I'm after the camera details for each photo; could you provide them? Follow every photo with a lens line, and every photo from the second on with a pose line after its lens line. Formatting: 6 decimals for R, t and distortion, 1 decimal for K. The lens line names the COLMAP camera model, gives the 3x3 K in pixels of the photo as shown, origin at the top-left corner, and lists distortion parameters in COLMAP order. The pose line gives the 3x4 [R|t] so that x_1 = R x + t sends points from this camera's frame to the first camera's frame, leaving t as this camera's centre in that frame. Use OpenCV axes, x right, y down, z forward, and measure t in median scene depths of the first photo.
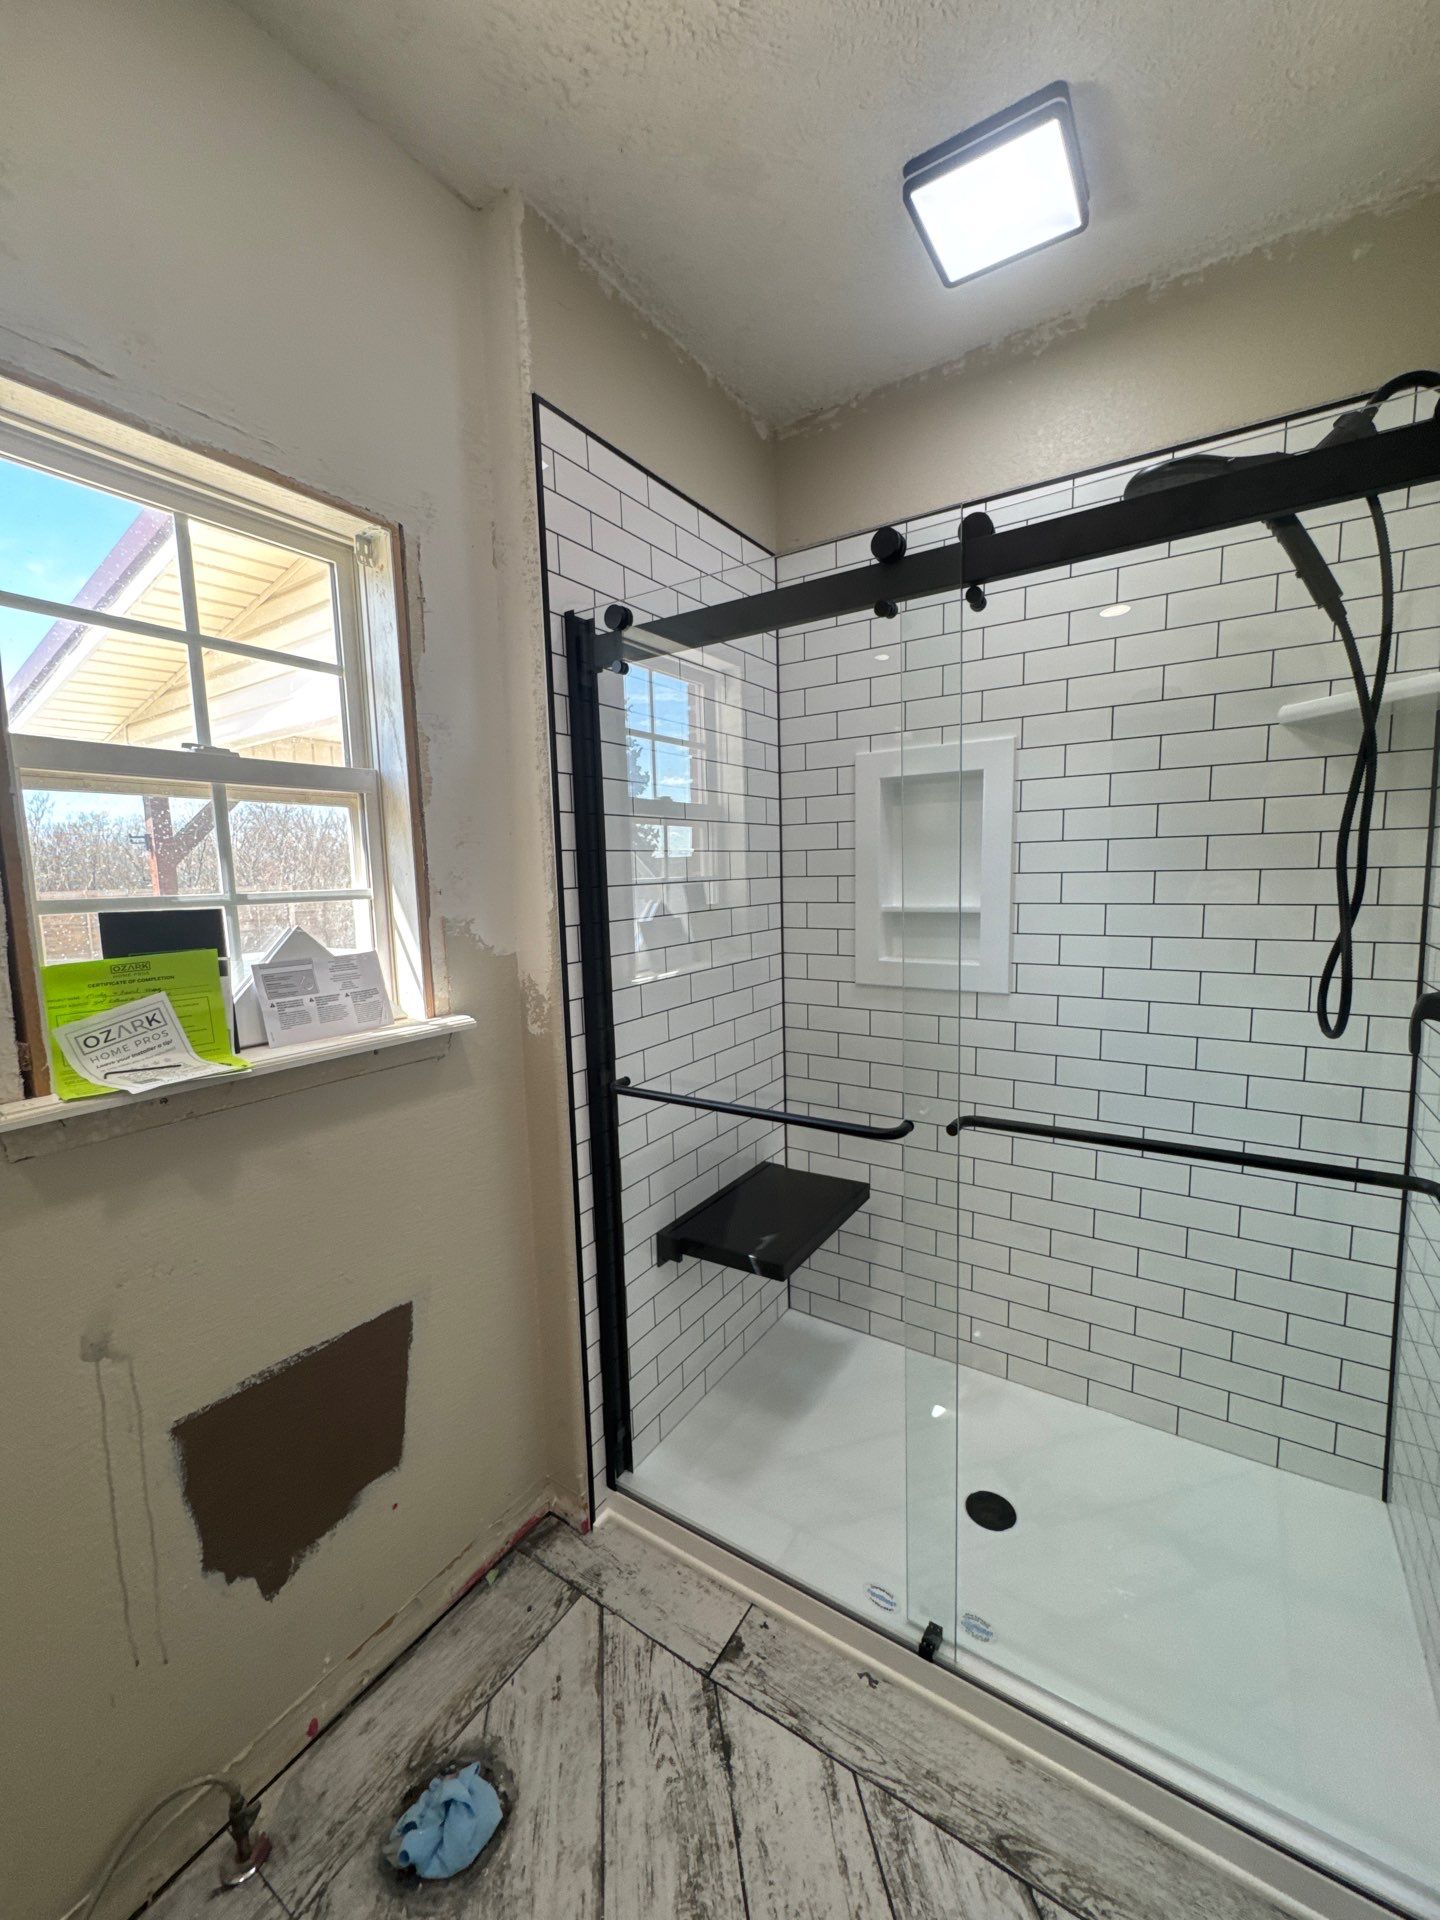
lens RADIAL K [[769.1, 0, 718.5], [0, 769.1, 957.6], [0, 0, 1]] dist [-0.003263, 0.000831]
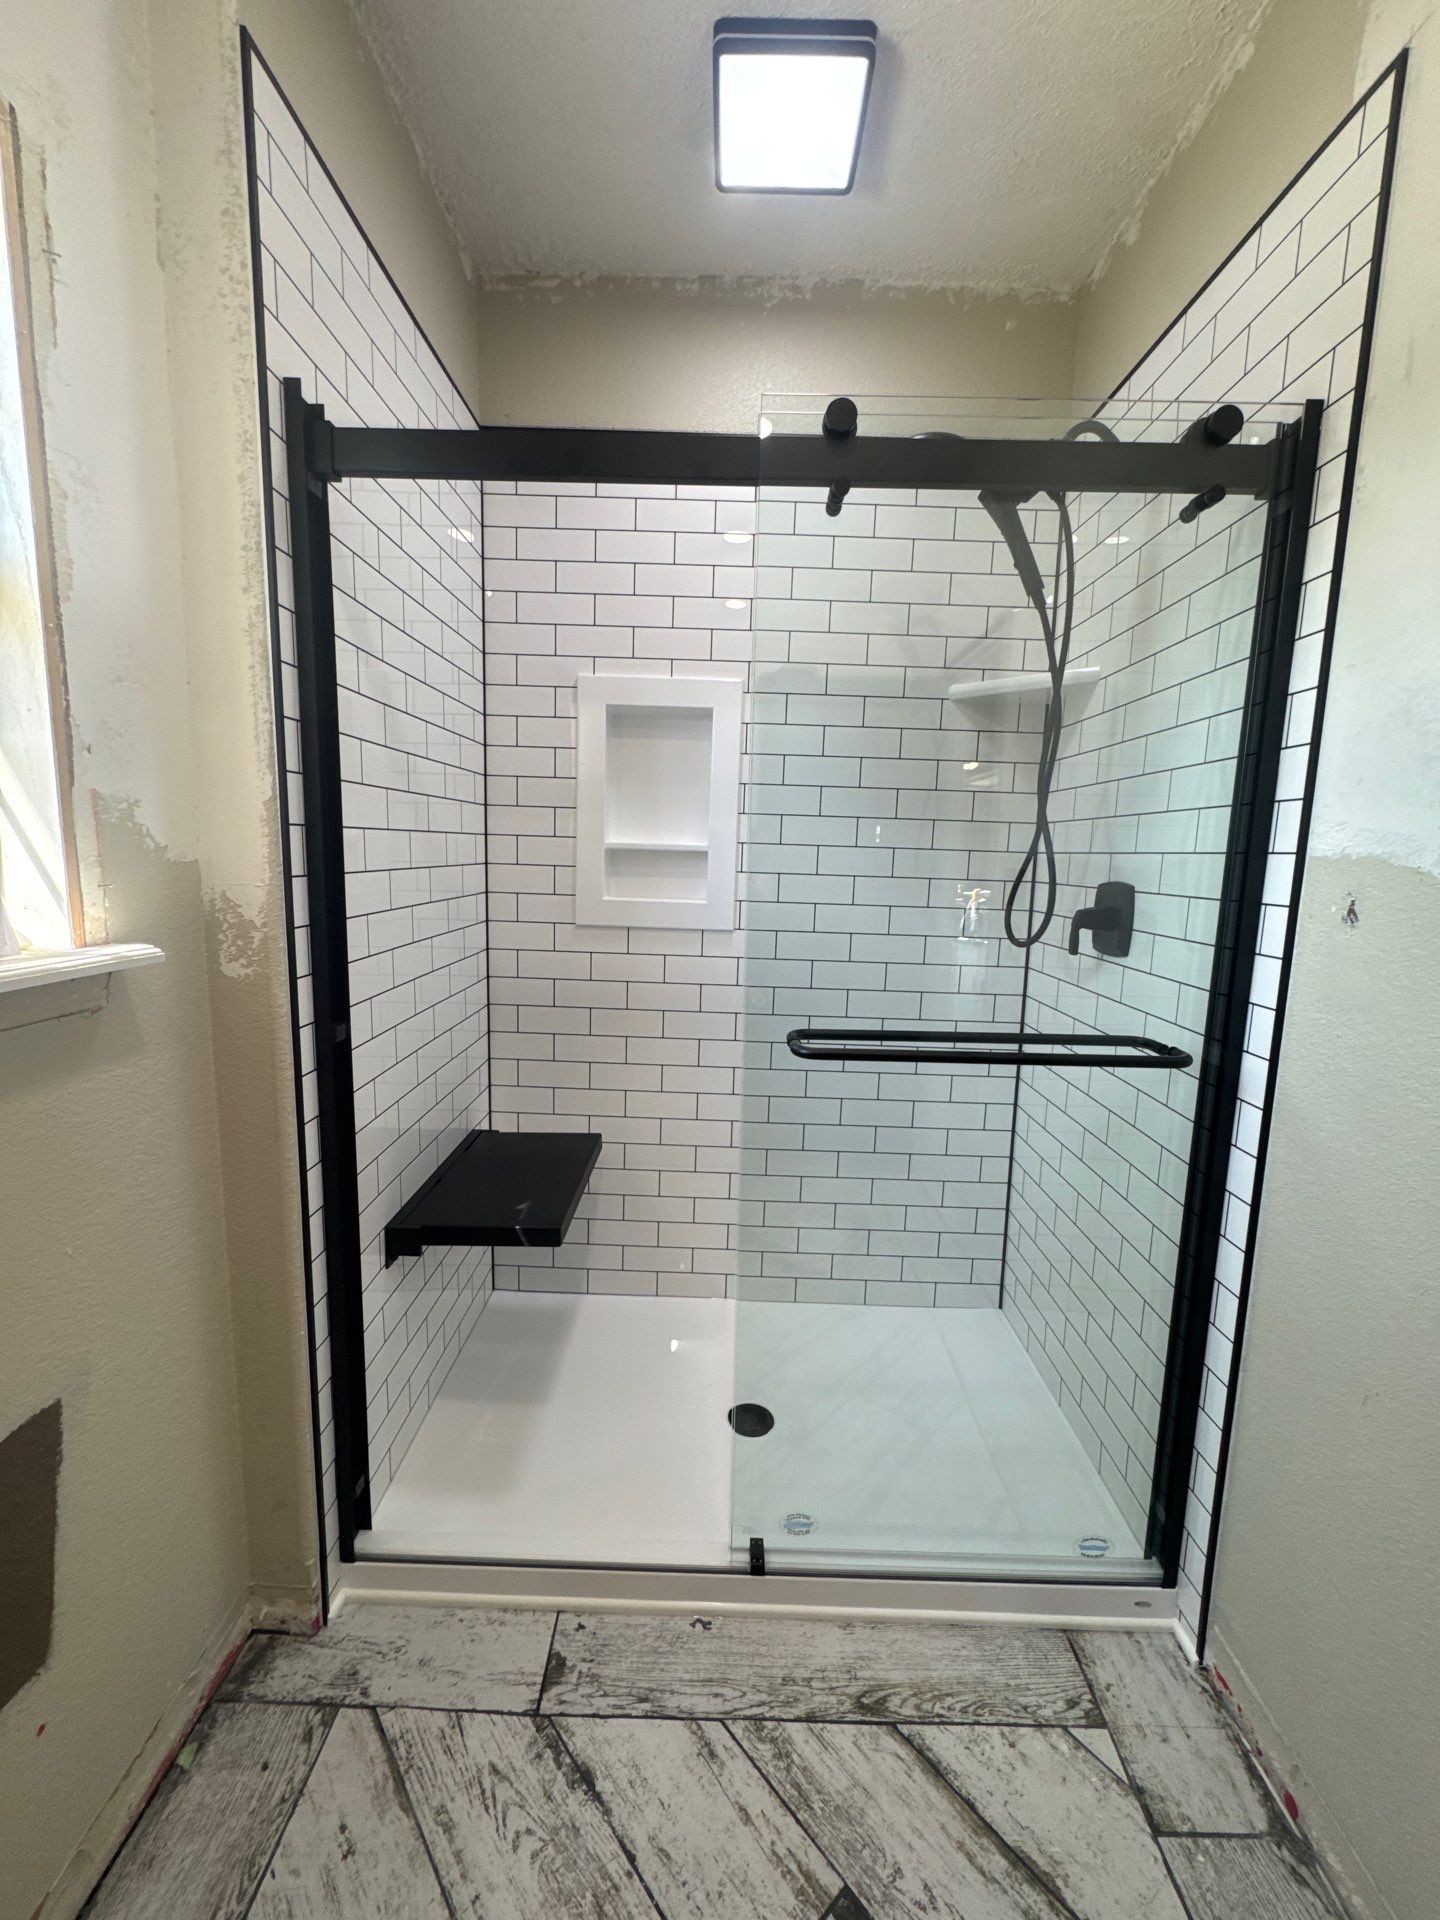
lens RADIAL K [[769.1, 0, 722.4], [0, 769.1, 956.8], [0, 0, 1]] dist [-0.003263, 0.000831]
pose [[0.841024, -0.023815, 0.540473, -0.257681], [0.009141, 0.999514, 0.029816, 0.068474], [-0.540920, -0.020136, 0.840833, 0.175547]]
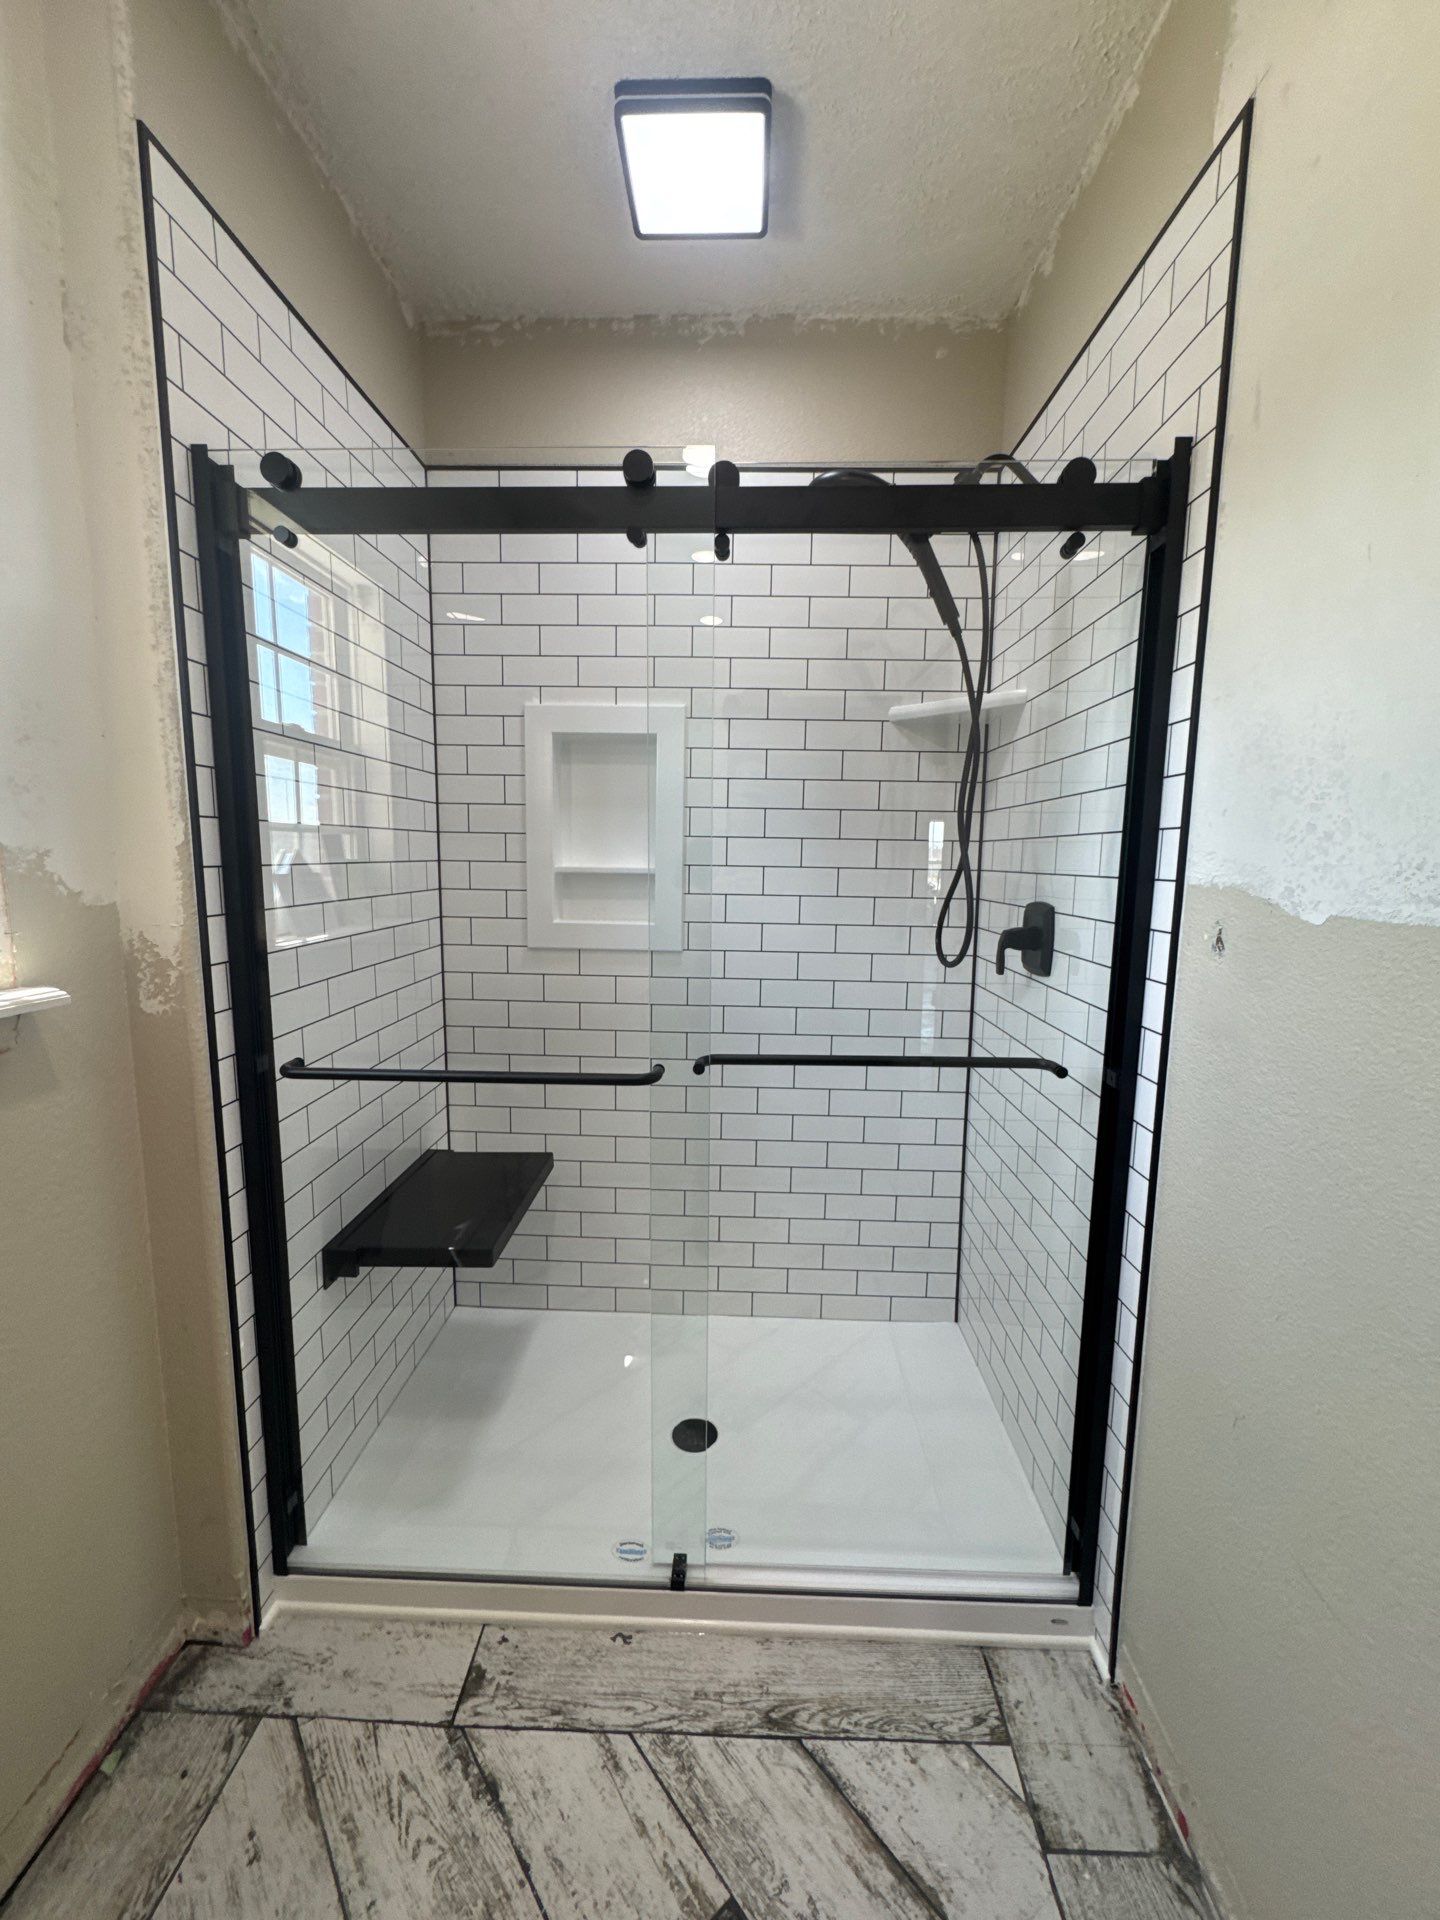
lens RADIAL K [[769.1, 0, 722.2], [0, 769.1, 957.0], [0, 0, 1]] dist [-0.003263, 0.000831]
pose [[0.852620, -0.030341, 0.521649, -0.165605], [0.022027, 0.999512, 0.022132, 0.044282], [-0.522066, -0.007380, 0.852873, 0.091202]]
